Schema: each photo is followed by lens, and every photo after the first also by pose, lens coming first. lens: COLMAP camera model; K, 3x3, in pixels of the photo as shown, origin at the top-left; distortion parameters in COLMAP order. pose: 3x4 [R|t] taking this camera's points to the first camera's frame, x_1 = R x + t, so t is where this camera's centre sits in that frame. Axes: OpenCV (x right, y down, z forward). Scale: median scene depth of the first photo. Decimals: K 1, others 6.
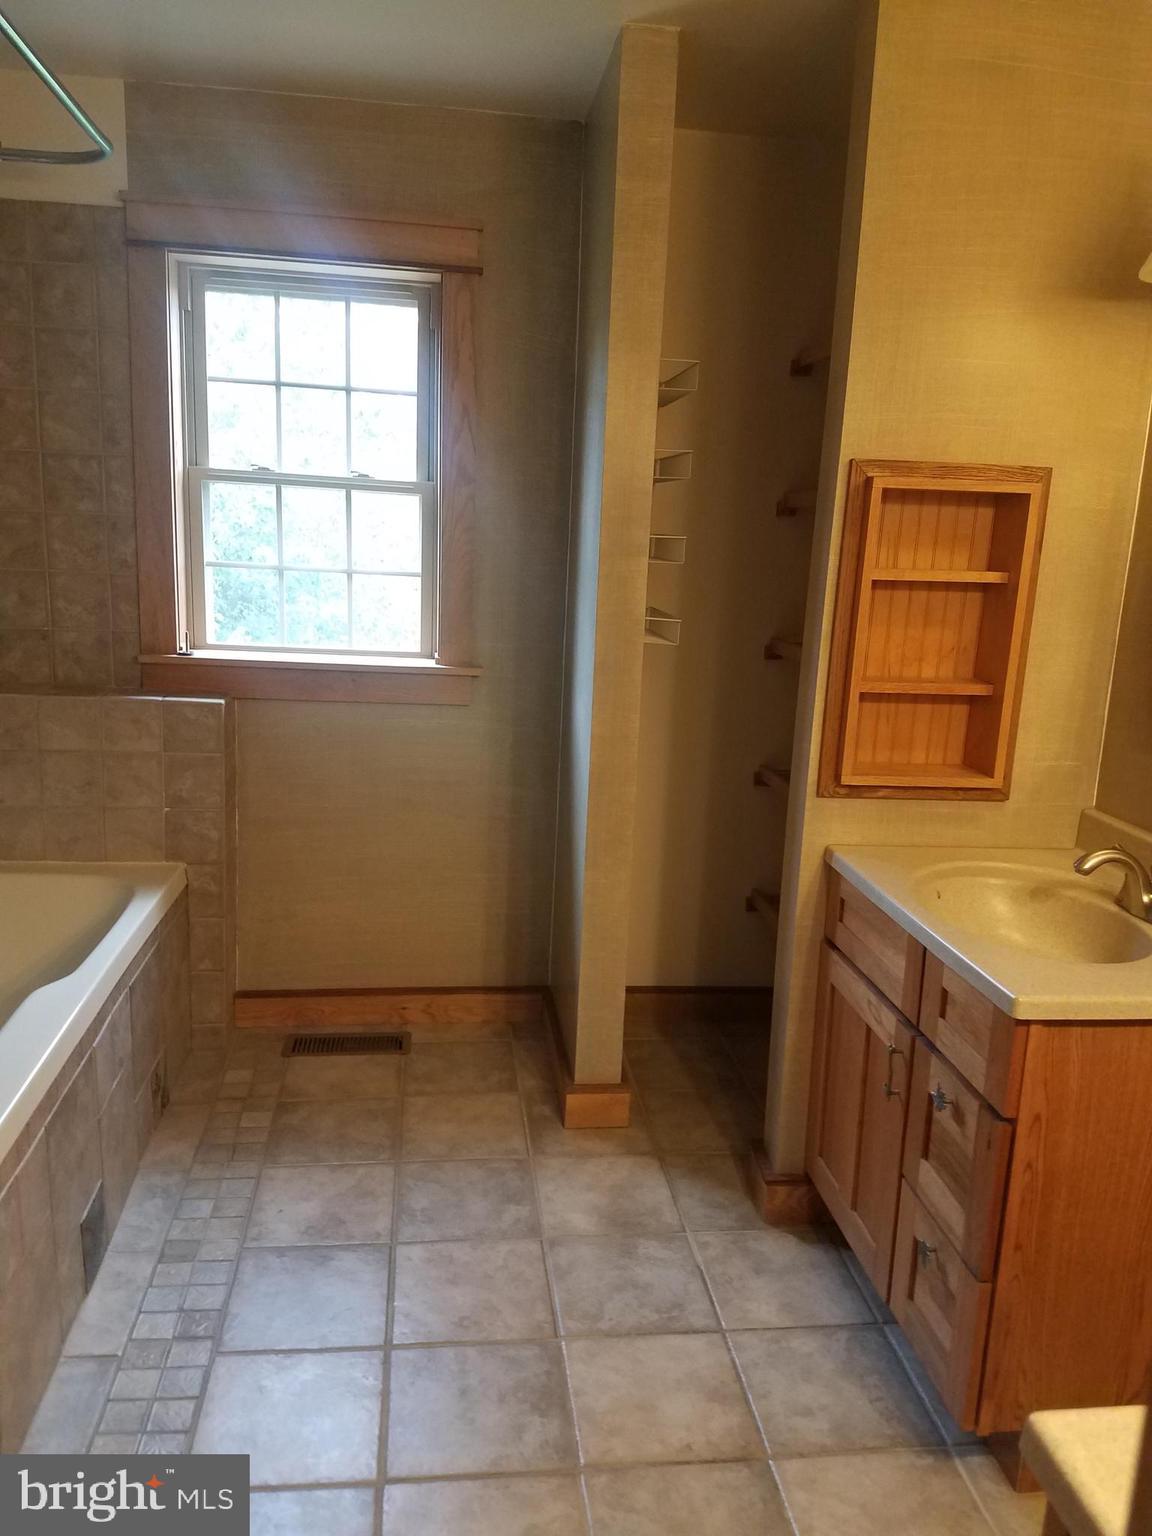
lens RADIAL K [[1159.3, 0, 576.0], [0, 1159.3, 768.0], [0, 0, 1]] dist [0.226297, -0.397757]
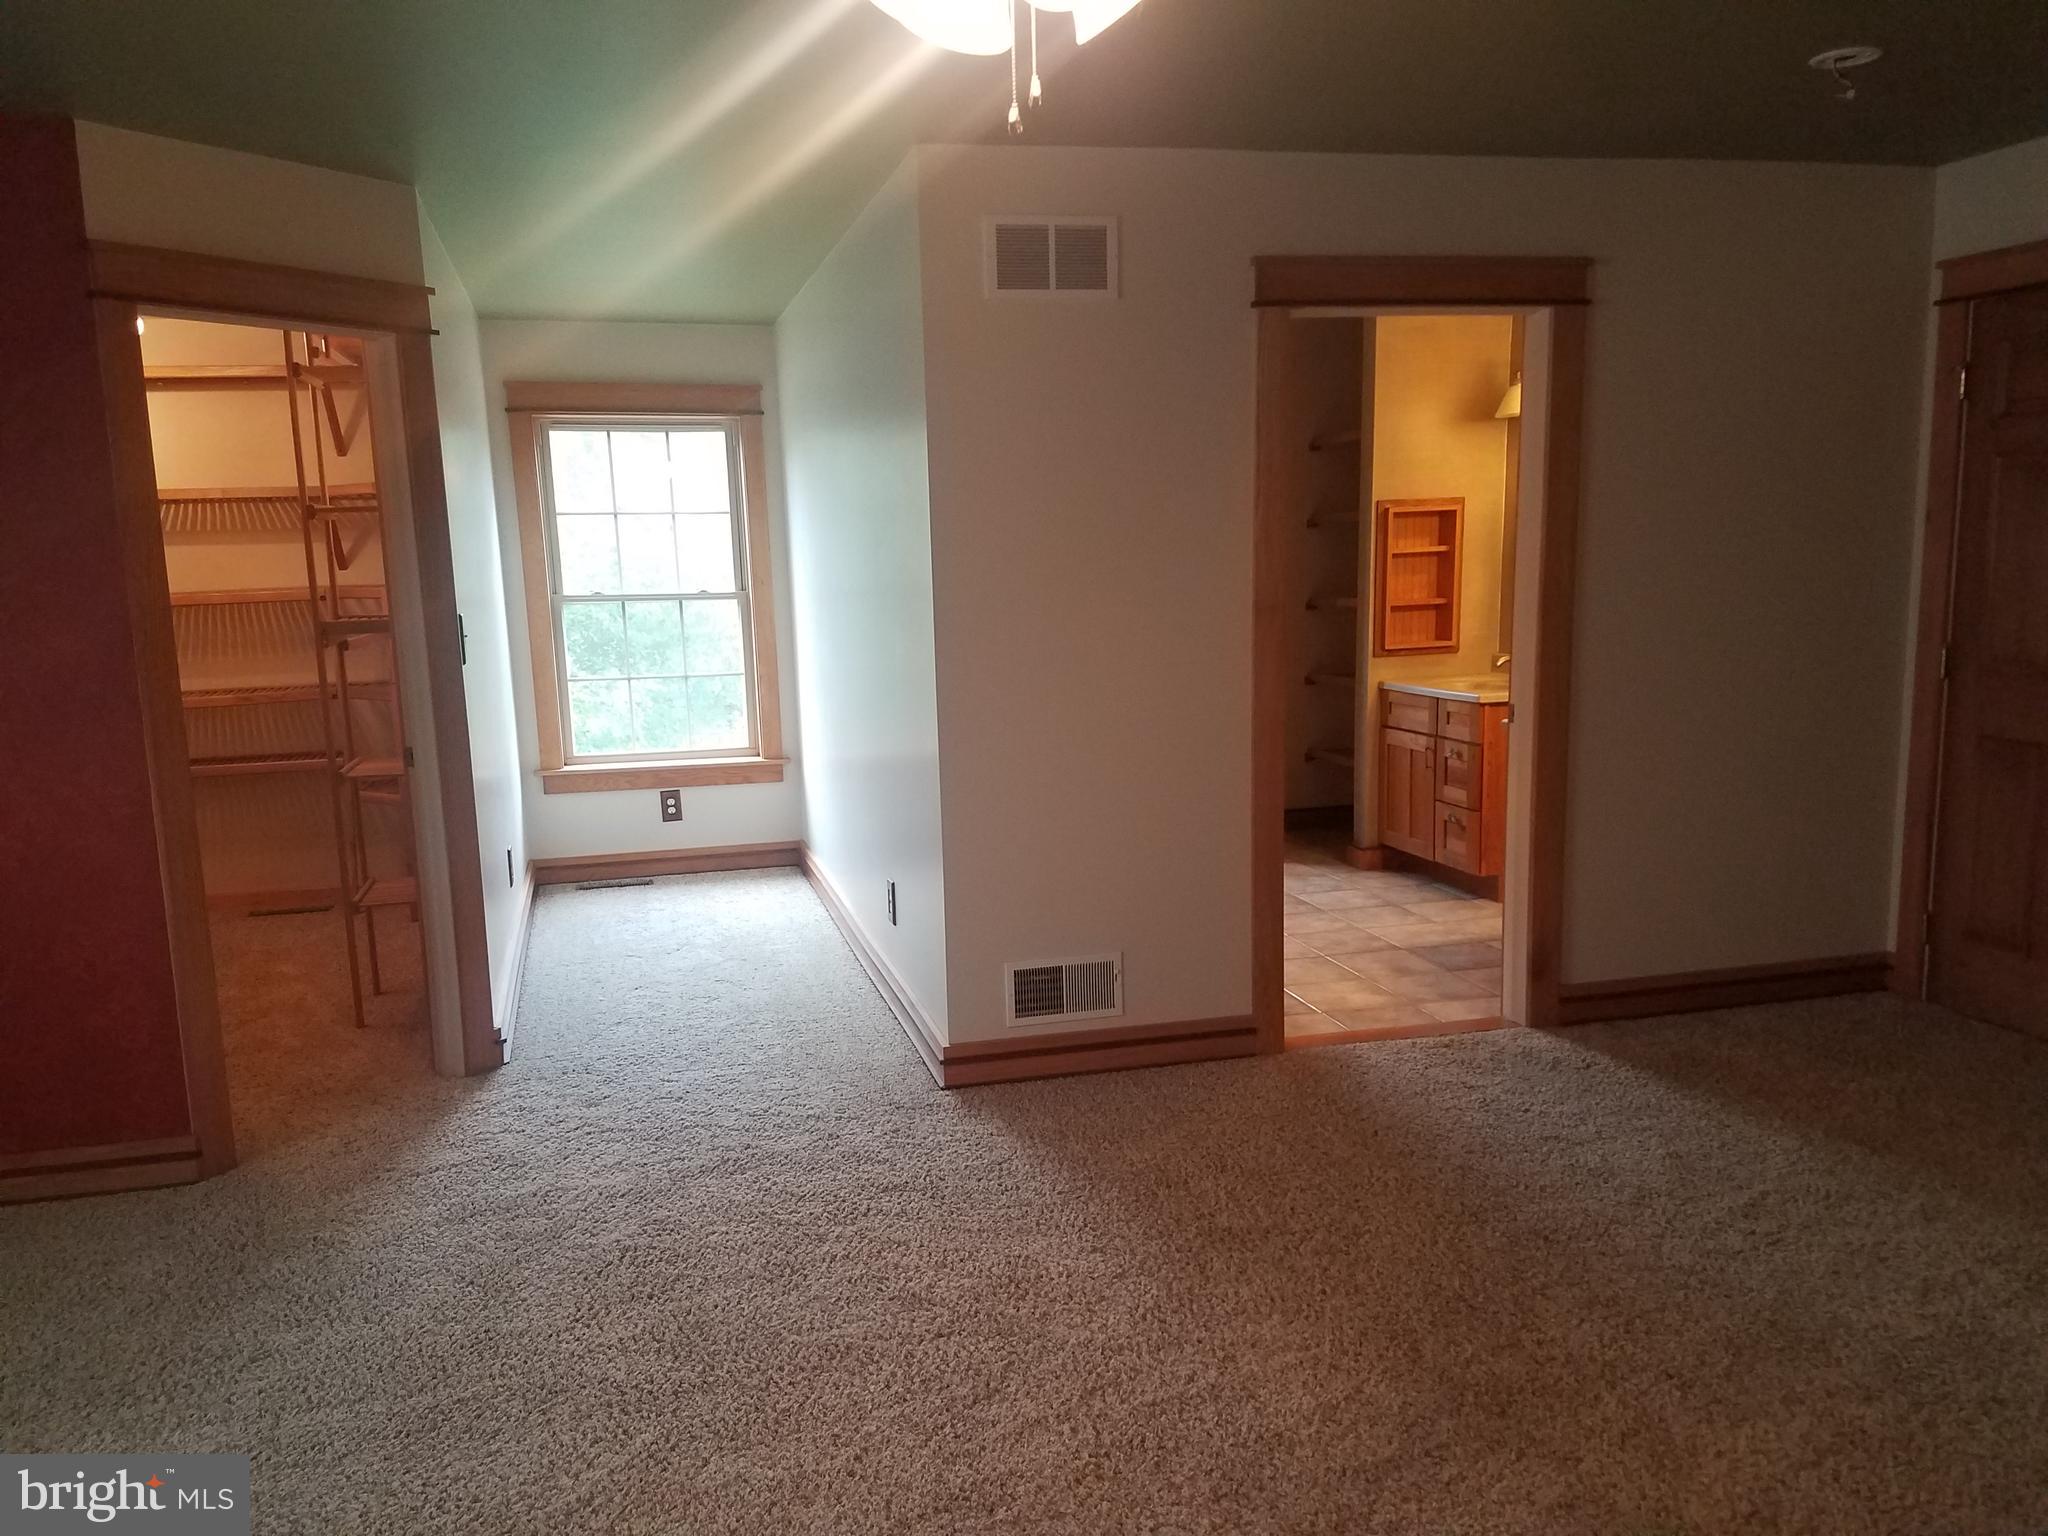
lens RADIAL K [[1550.7, 0, 1007.2], [0, 1550.7, 778.6], [0, 0, 1]] dist [0.236784, -0.415761]
pose [[0.988610, -0.087955, 0.122121, -0.824727], [0.092917, 0.995040, -0.035535, 0.285695], [-0.118389, 0.046477, 0.991879, -1.749634]]
